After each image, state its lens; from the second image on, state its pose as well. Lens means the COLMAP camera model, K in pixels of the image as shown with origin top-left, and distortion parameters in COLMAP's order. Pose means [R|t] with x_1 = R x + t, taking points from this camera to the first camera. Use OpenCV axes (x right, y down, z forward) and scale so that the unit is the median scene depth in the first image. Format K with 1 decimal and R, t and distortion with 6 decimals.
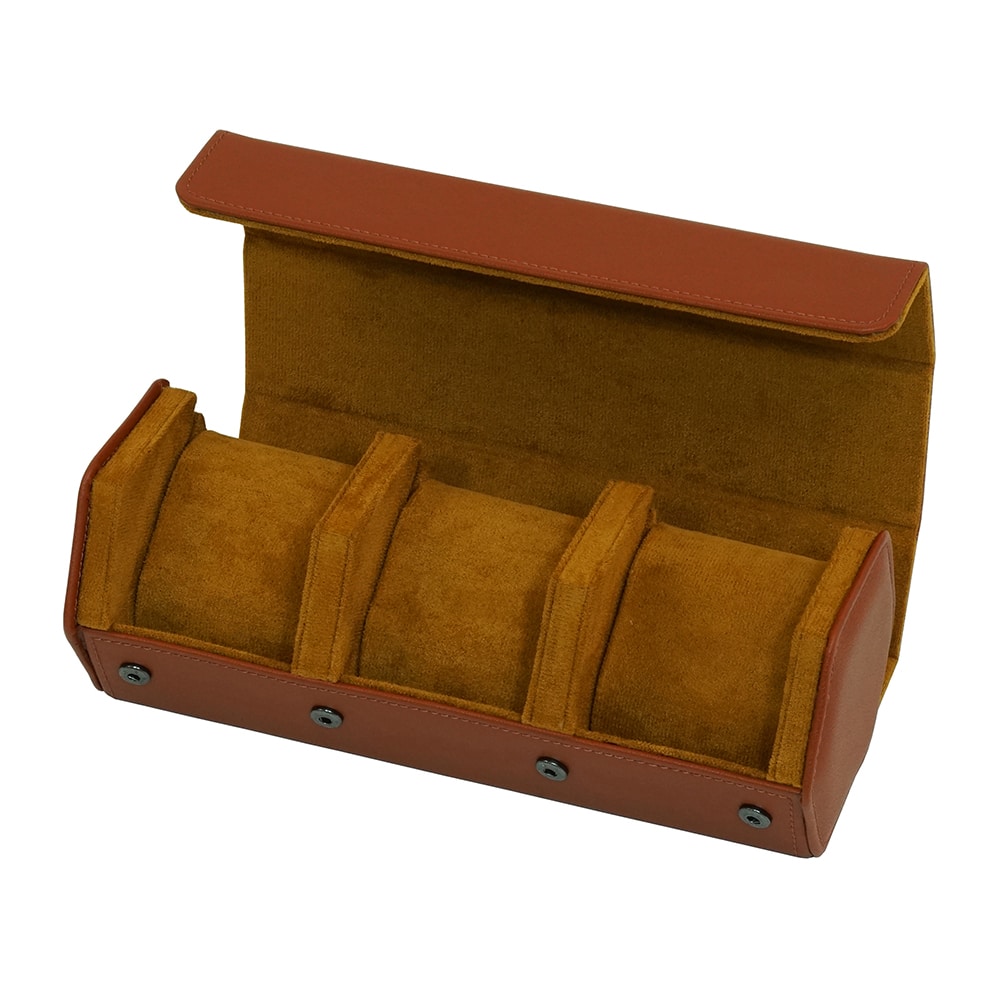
lens RADIAL K [[3410.4, 0, 500.0], [0, 3410.4, 500.0], [0, 0, 1]] dist [-0.621751, 1.581062]
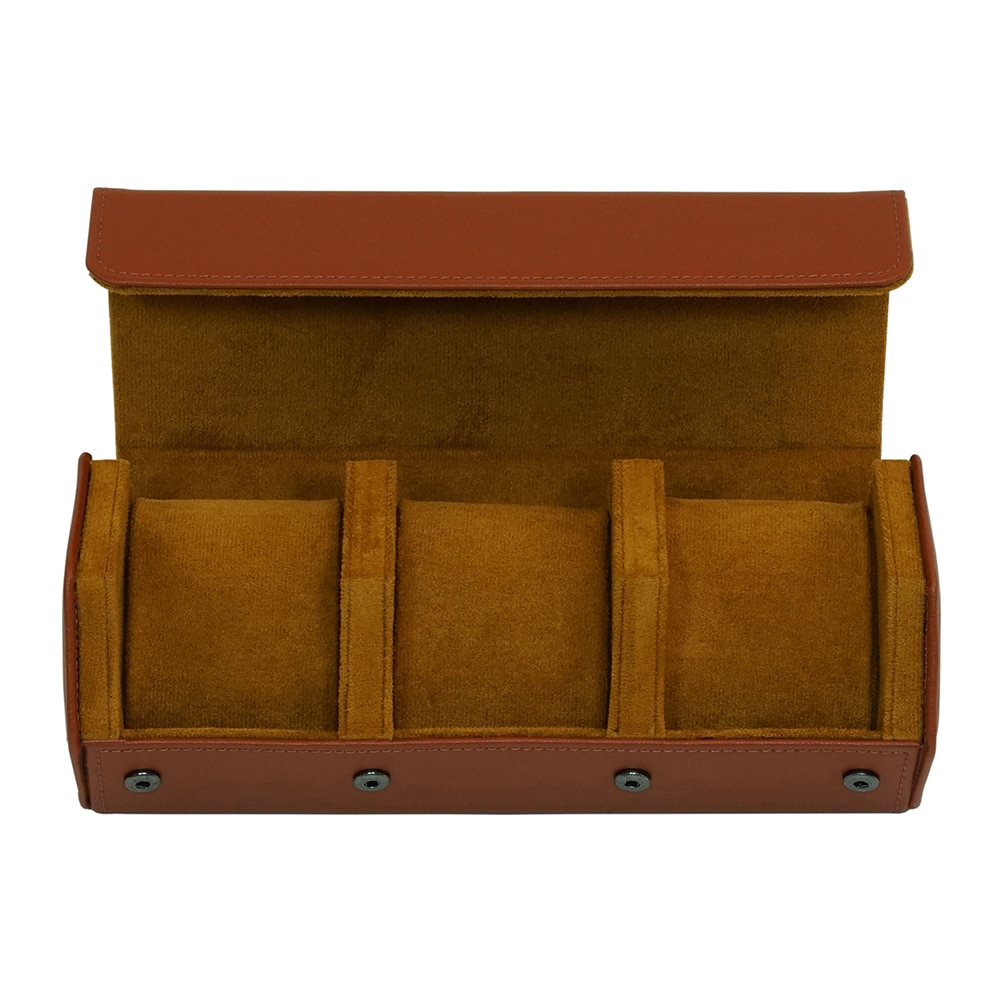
lens RADIAL K [[3410.4, 0, 500.0], [0, 3410.4, 500.0], [0, 0, 1]] dist [-0.621751, 1.581062]
pose [[0.943069, -0.202942, 0.263504, -0.244390], [0.197299, 0.979168, 0.047997, -0.046331], [-0.267755, 0.006725, 0.963463, 0.117490]]
